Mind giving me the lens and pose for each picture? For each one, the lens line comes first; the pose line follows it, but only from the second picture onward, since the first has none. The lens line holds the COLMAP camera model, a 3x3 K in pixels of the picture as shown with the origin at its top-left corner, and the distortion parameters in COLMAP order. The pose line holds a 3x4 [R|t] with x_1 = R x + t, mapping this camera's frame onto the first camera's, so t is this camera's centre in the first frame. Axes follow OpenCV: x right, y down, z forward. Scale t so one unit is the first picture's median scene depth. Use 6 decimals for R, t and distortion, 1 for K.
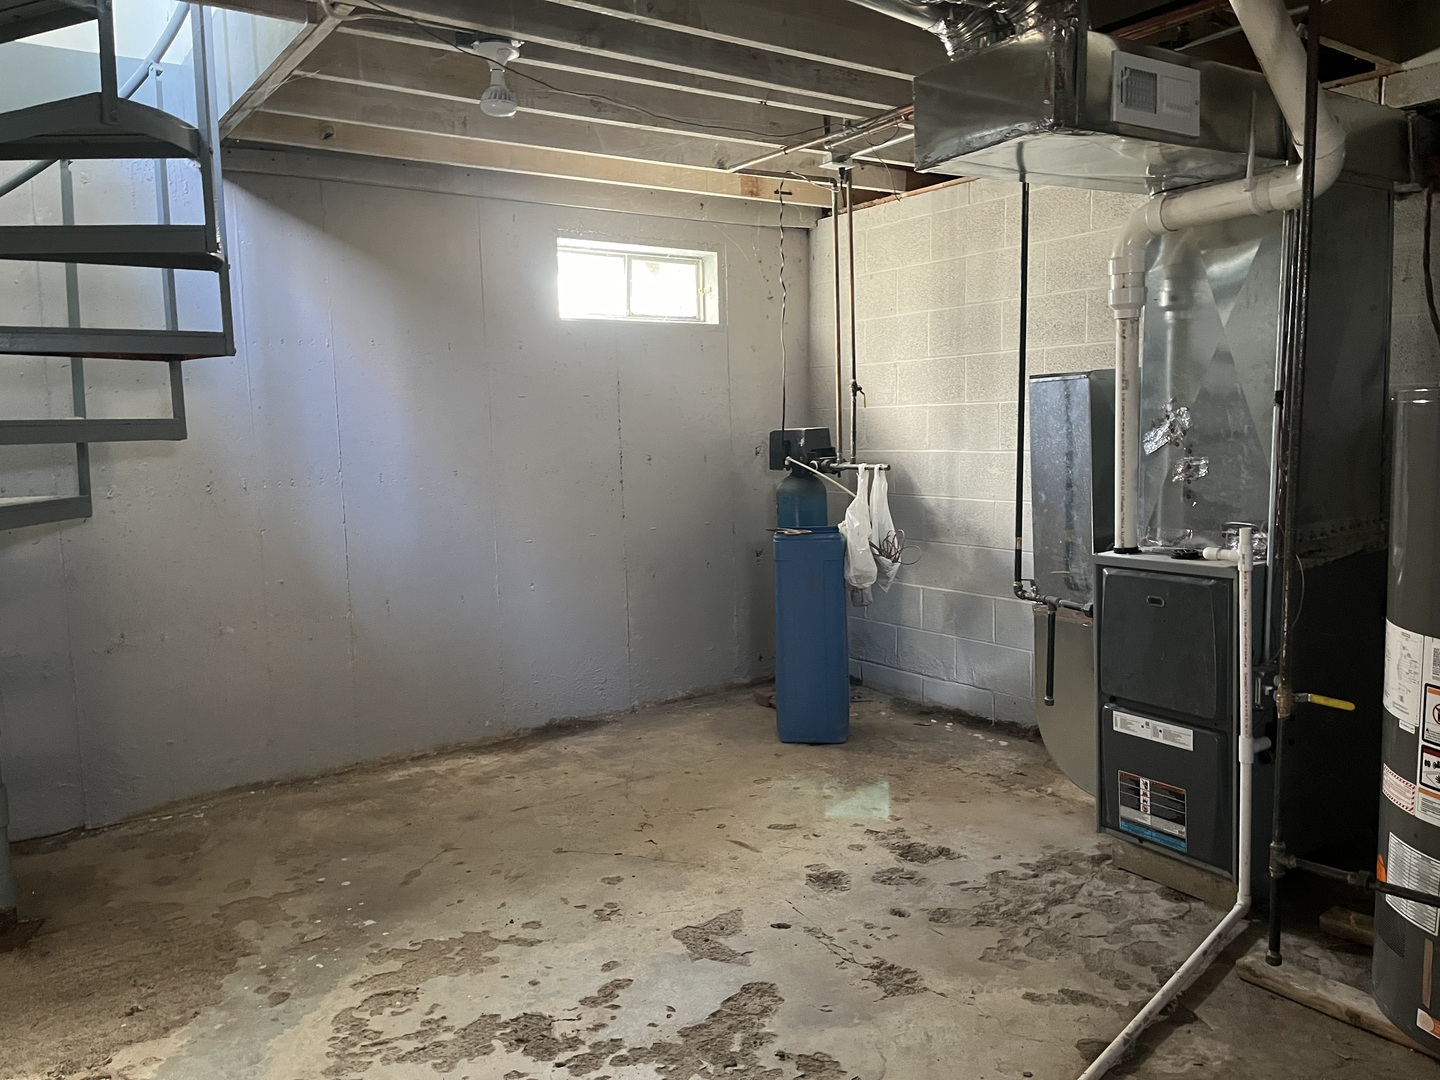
lens RADIAL K [[1088.0, 0, 716.5], [0, 1088.0, 543.9], [0, 0, 1]] dist [0.078196, -0.102808]
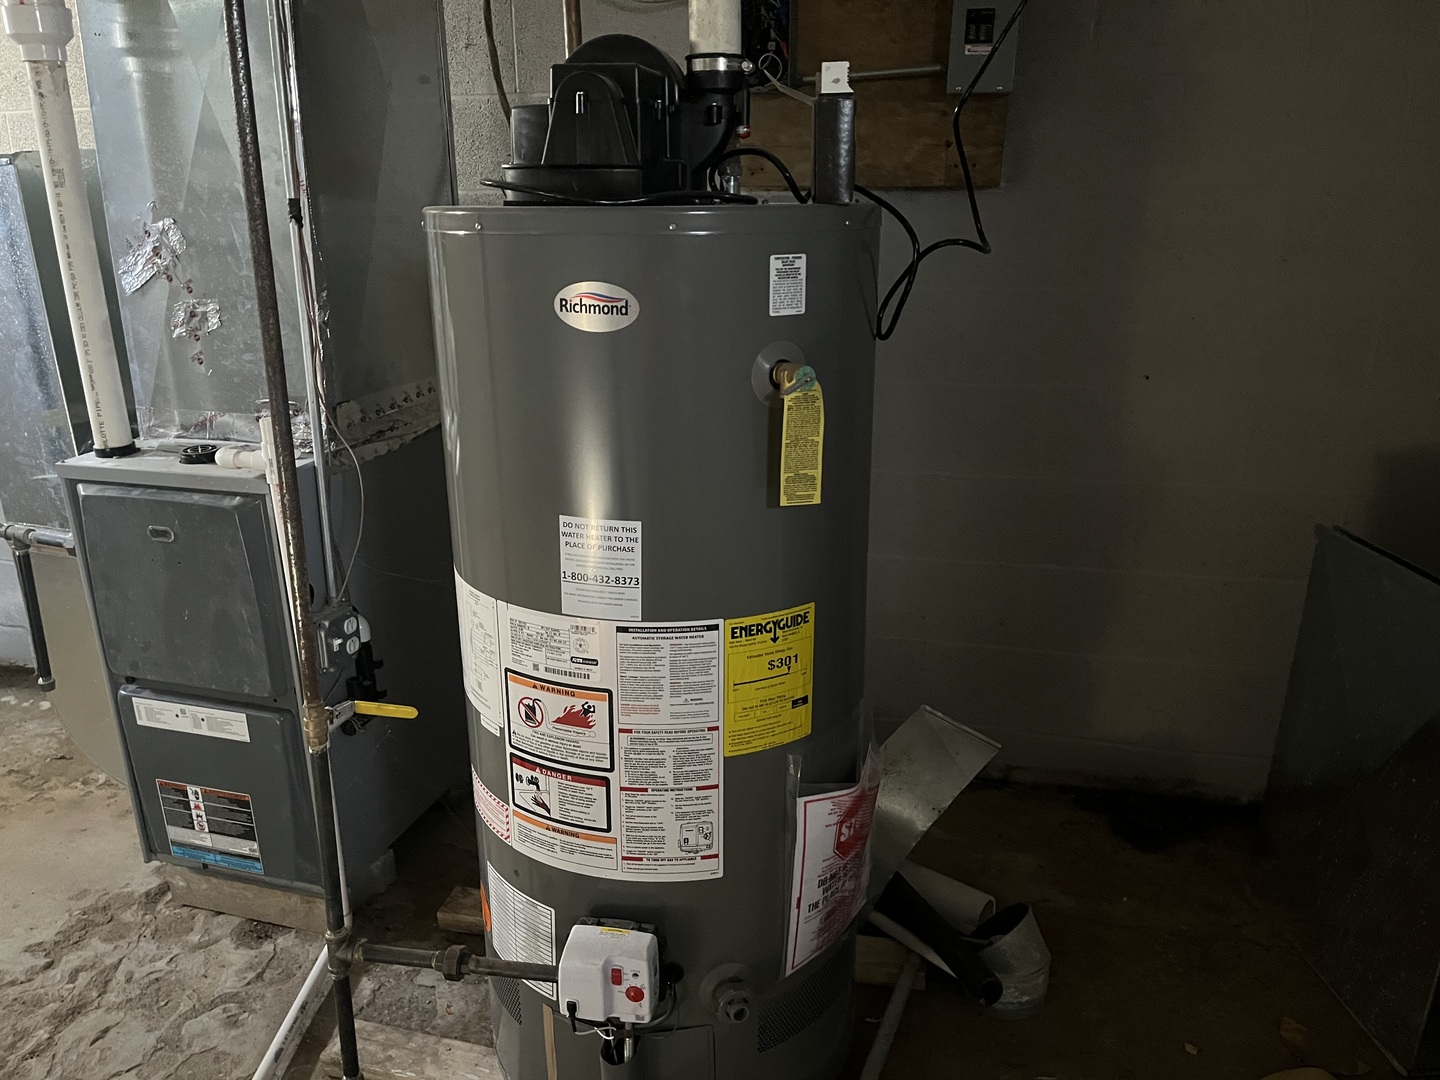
lens RADIAL K [[1088.0, 0, 722.3], [0, 1088.0, 540.8], [0, 0, 1]] dist [0.078196, -0.102808]
pose [[0.757995, -0.173898, 0.628652, 0.235624], [0.057223, 0.977818, 0.201488, -0.052811], [-0.649746, -0.116754, 0.751132, 0.295568]]
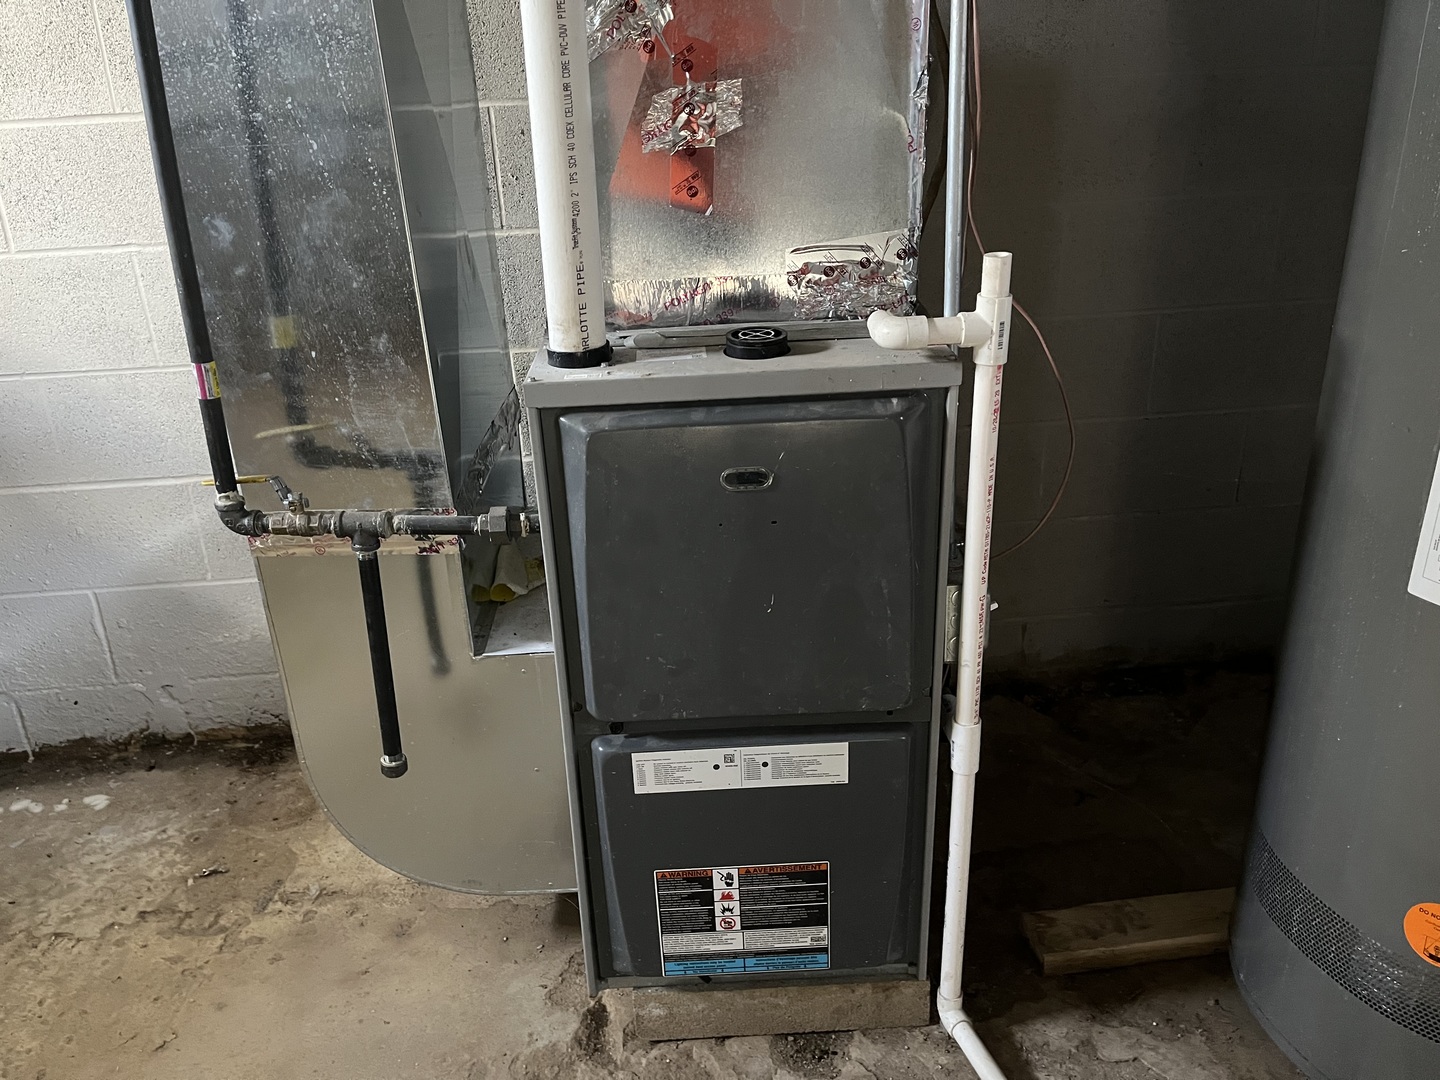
lens RADIAL K [[1088.0, 0, 715.9], [0, 1088.0, 541.9], [0, 0, 1]] dist [0.078196, -0.102808]
pose [[0.496946, -0.322621, 0.805581, 0.077342], [0.118450, 0.944852, 0.305327, -0.043448], [-0.859659, -0.056310, 0.507755, 0.789563]]
